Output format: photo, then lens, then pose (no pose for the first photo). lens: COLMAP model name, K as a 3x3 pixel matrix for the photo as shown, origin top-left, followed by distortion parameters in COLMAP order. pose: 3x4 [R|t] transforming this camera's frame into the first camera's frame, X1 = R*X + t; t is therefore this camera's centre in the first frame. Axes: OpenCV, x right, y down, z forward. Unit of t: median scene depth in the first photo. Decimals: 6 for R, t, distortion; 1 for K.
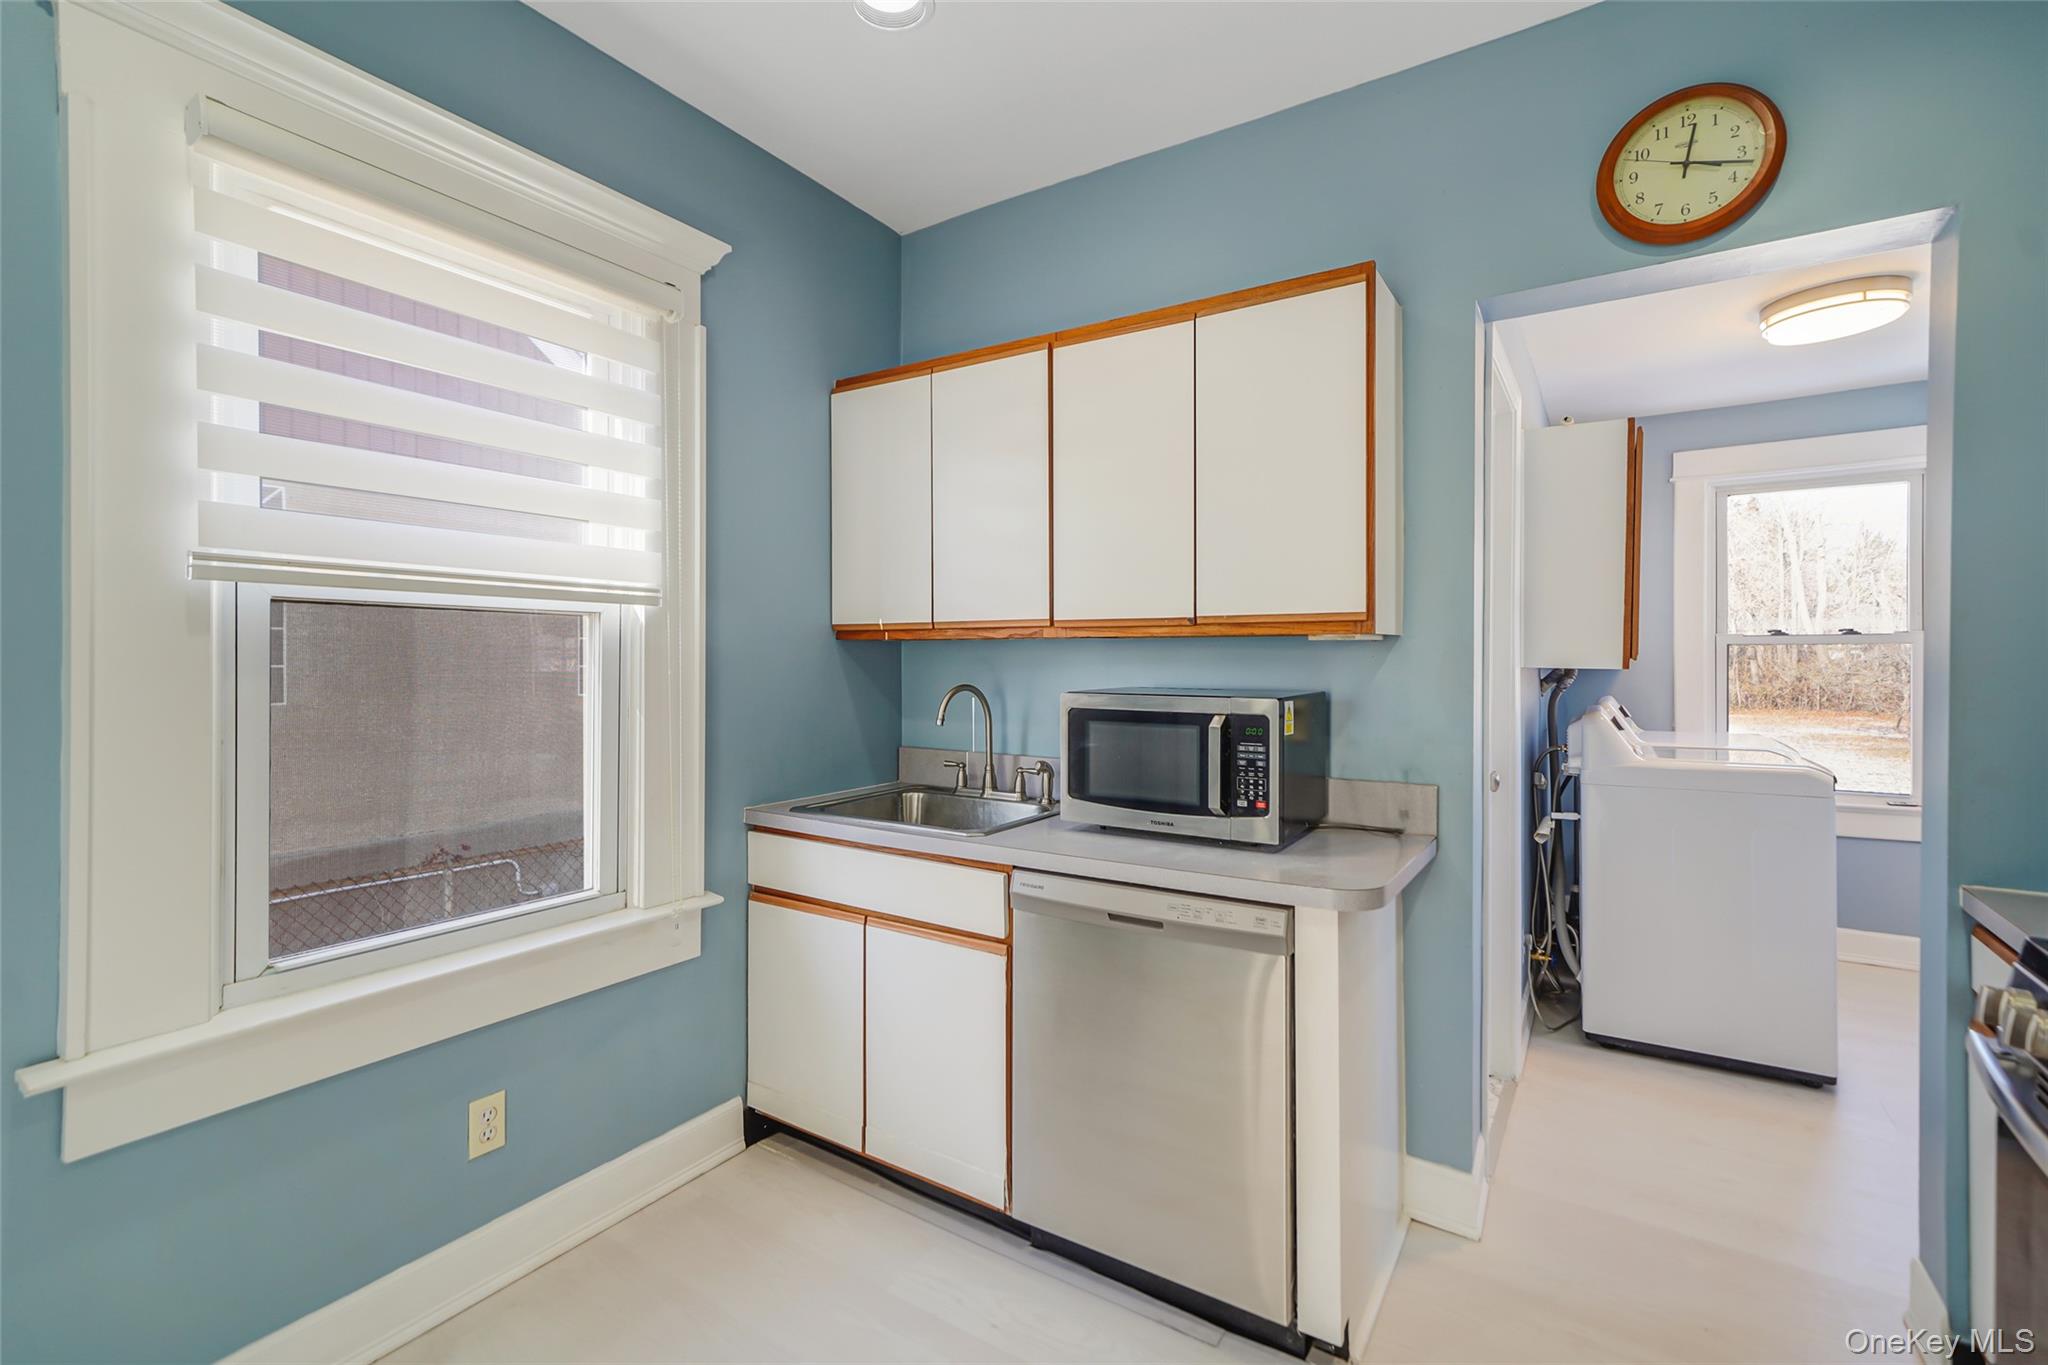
lens RADIAL K [[903.2, 0, 1032.3], [0, 903.2, 660.9], [0, 0, 1]] dist [0.016358, -0.000115]
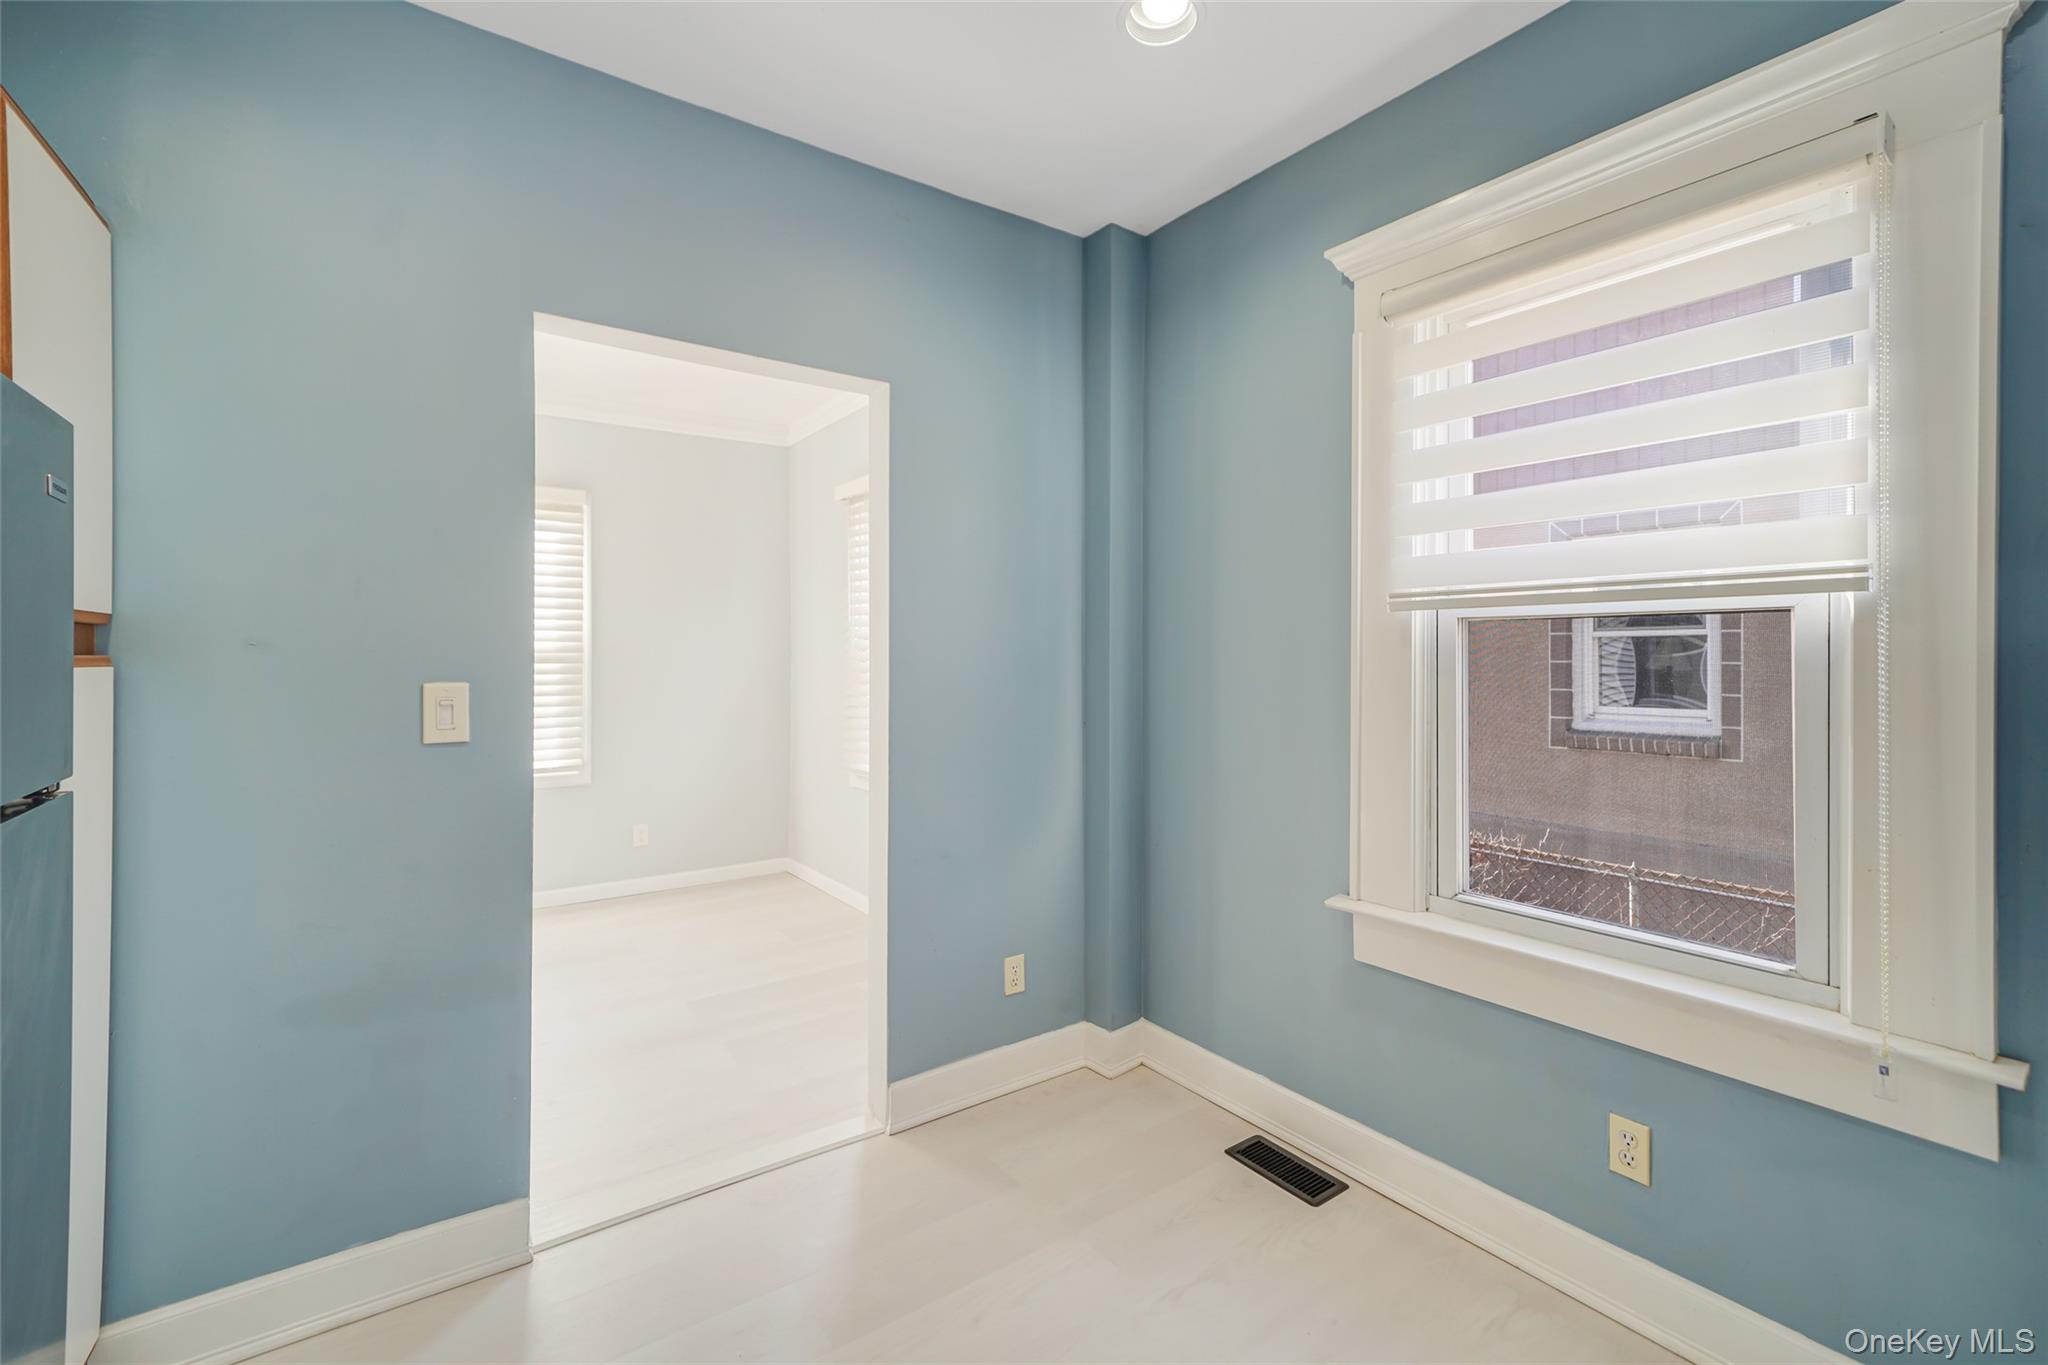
lens RADIAL K [[903.2, 0, 1032.3], [0, 903.2, 660.9], [0, 0, 1]] dist [0.016358, -0.000115]
pose [[-0.361566, -0.001128, -0.932346, 0.530957], [-0.007352, 0.999972, 0.001641, -0.004293], [0.932317, 0.007448, -0.361564, 0.757071]]
